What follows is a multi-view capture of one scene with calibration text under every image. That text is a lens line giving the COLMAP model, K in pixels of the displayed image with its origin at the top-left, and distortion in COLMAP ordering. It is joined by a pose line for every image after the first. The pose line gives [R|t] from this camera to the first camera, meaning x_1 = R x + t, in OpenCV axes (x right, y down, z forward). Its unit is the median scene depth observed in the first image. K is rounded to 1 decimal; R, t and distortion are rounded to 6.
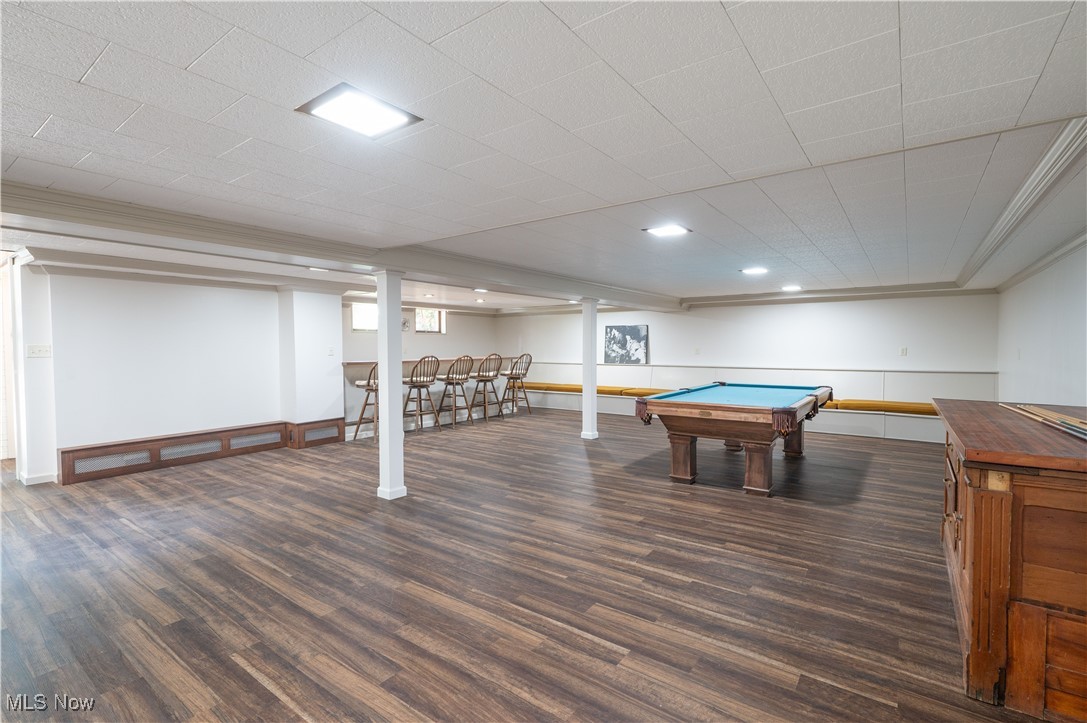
lens RADIAL K [[495.3, 0, 542.3], [0, 495.3, 358.8], [0, 0, 1]] dist [0.000436, 0.000096]
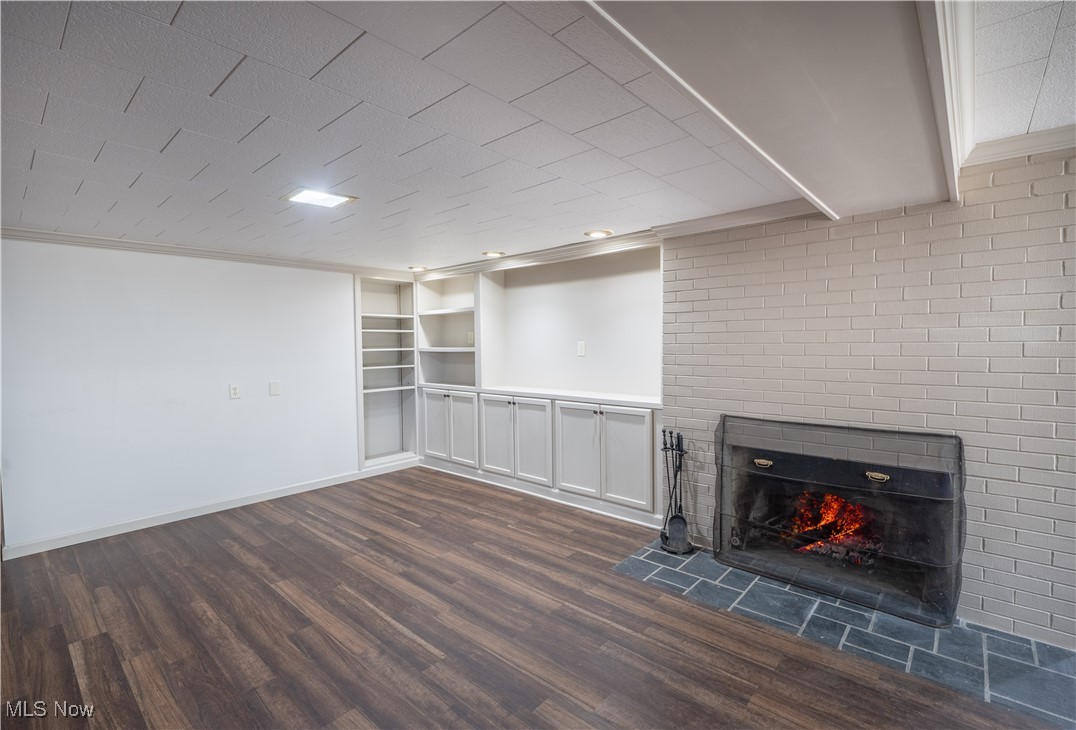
lens RADIAL K [[488.3, 0, 541.5], [0, 488.3, 364.0], [0, 0, 1]] dist [0.001599, 0.000059]
pose [[-0.995207, 0.008268, 0.097440, -0.910193], [0.015264, 0.997340, 0.071272, -0.048296], [-0.096591, 0.072418, -0.992686, 1.889338]]
